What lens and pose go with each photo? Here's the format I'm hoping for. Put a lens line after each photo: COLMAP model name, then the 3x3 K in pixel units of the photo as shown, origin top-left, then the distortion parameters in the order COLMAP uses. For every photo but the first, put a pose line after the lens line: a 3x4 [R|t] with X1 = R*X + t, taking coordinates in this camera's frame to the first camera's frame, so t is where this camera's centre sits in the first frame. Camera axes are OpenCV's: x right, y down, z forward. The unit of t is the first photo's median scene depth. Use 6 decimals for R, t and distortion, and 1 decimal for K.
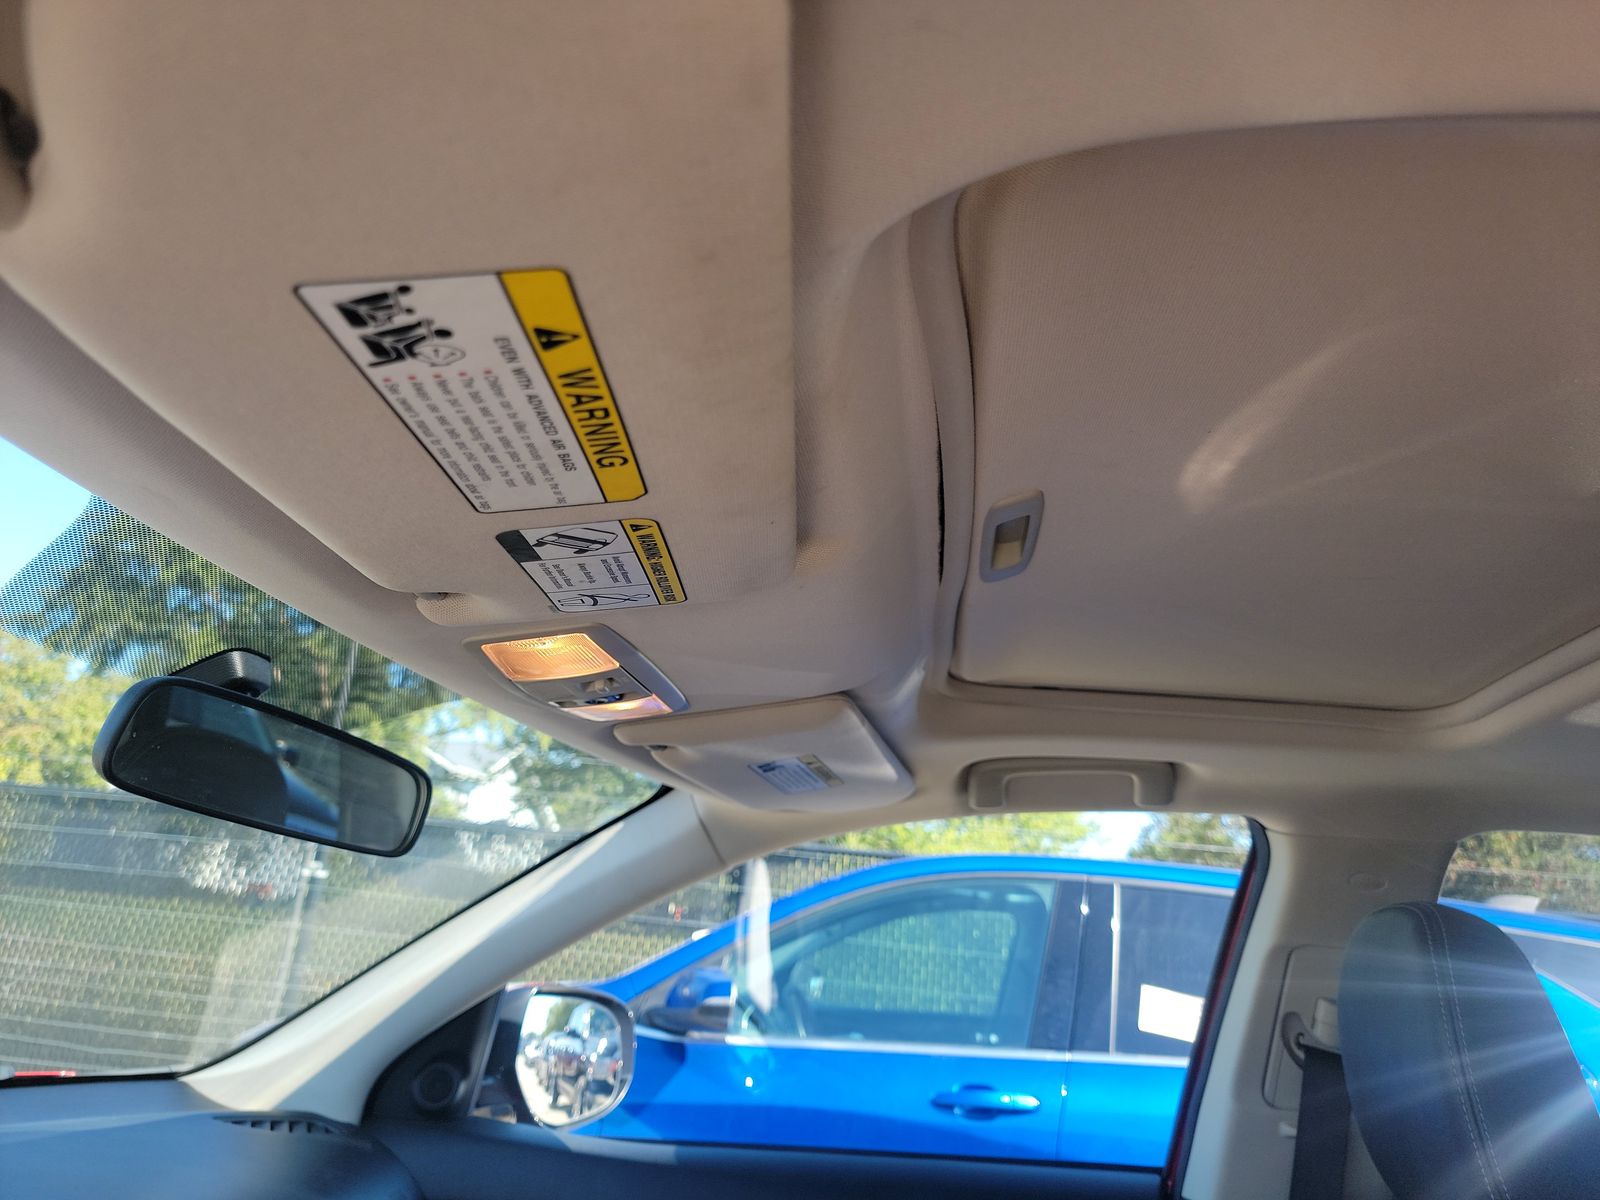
lens RADIAL K [[1107.5, 0, 829.9], [0, 1107.5, 602.6], [0, 0, 1]] dist [0.064993, -0.053289]
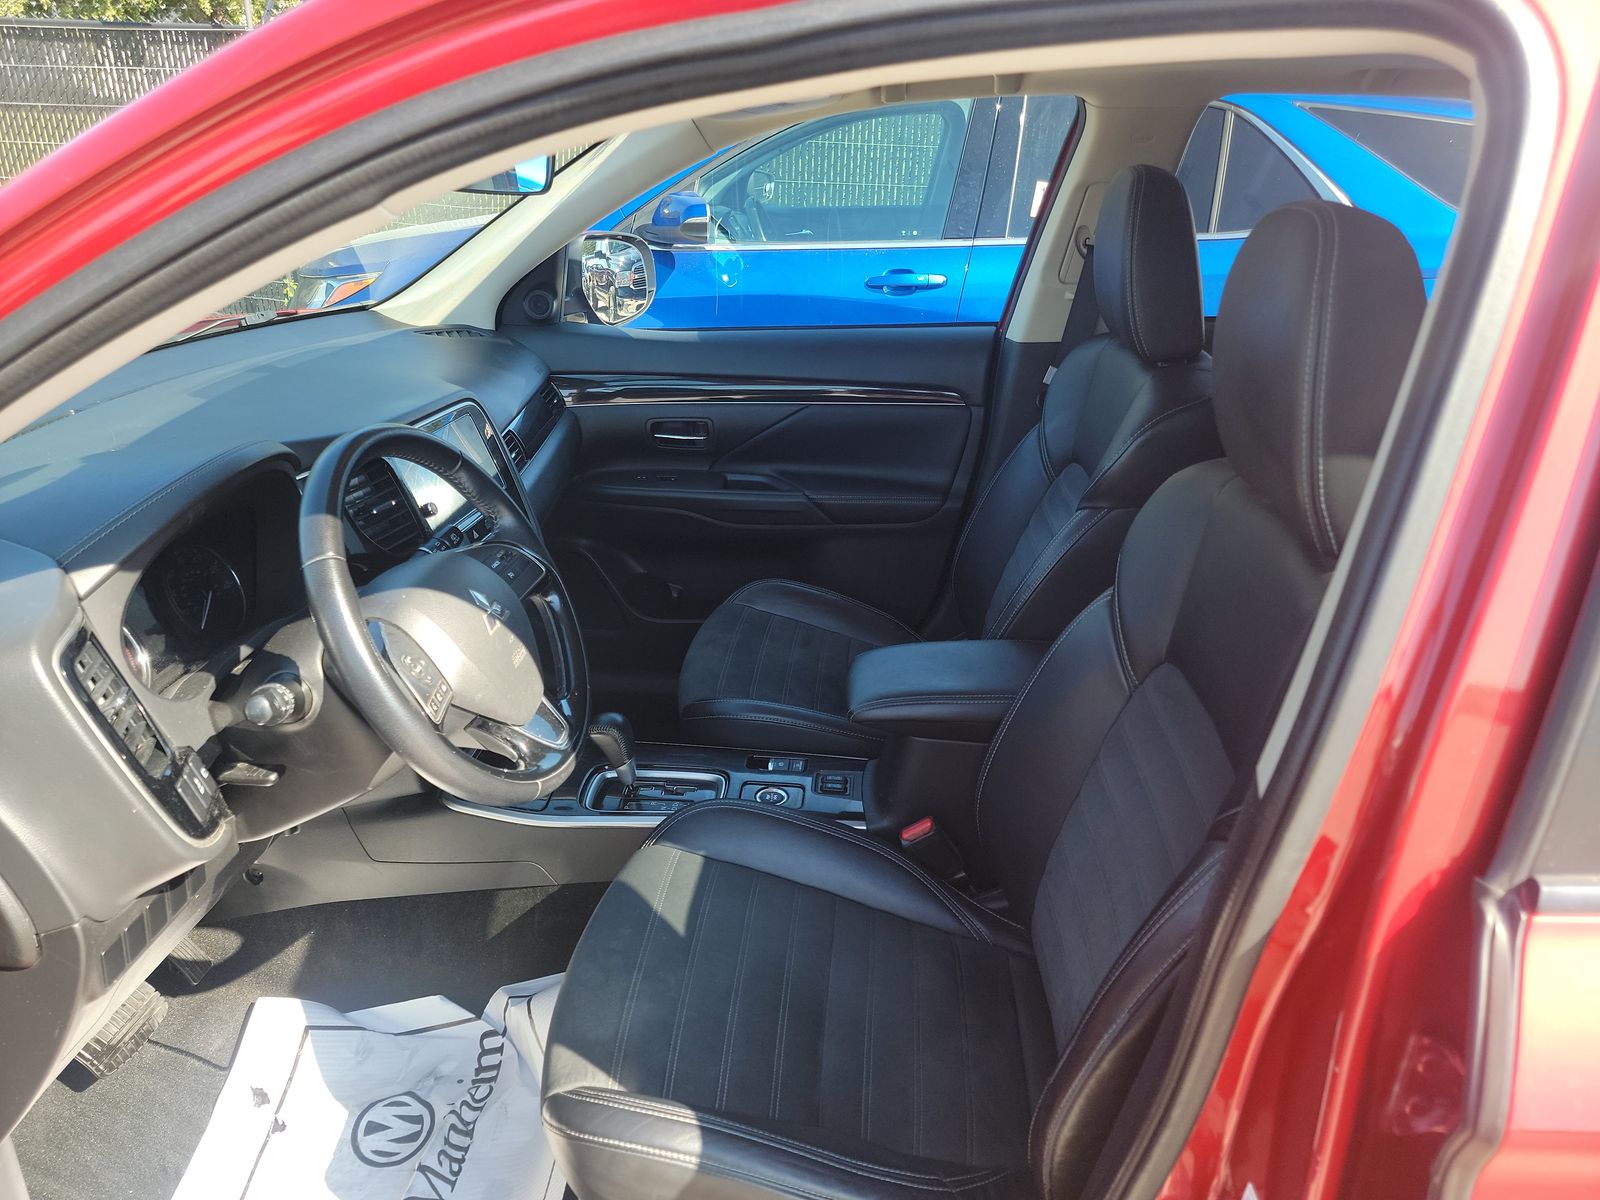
lens RADIAL K [[1107.5, 0, 829.9], [0, 1107.5, 602.6], [0, 0, 1]] dist [0.064993, -0.053289]
pose [[0.997154, -0.073144, 0.018269, -0.004207], [0.043674, 0.757961, 0.650836, -0.129703], [-0.061452, -0.648186, 0.758998, -0.245283]]
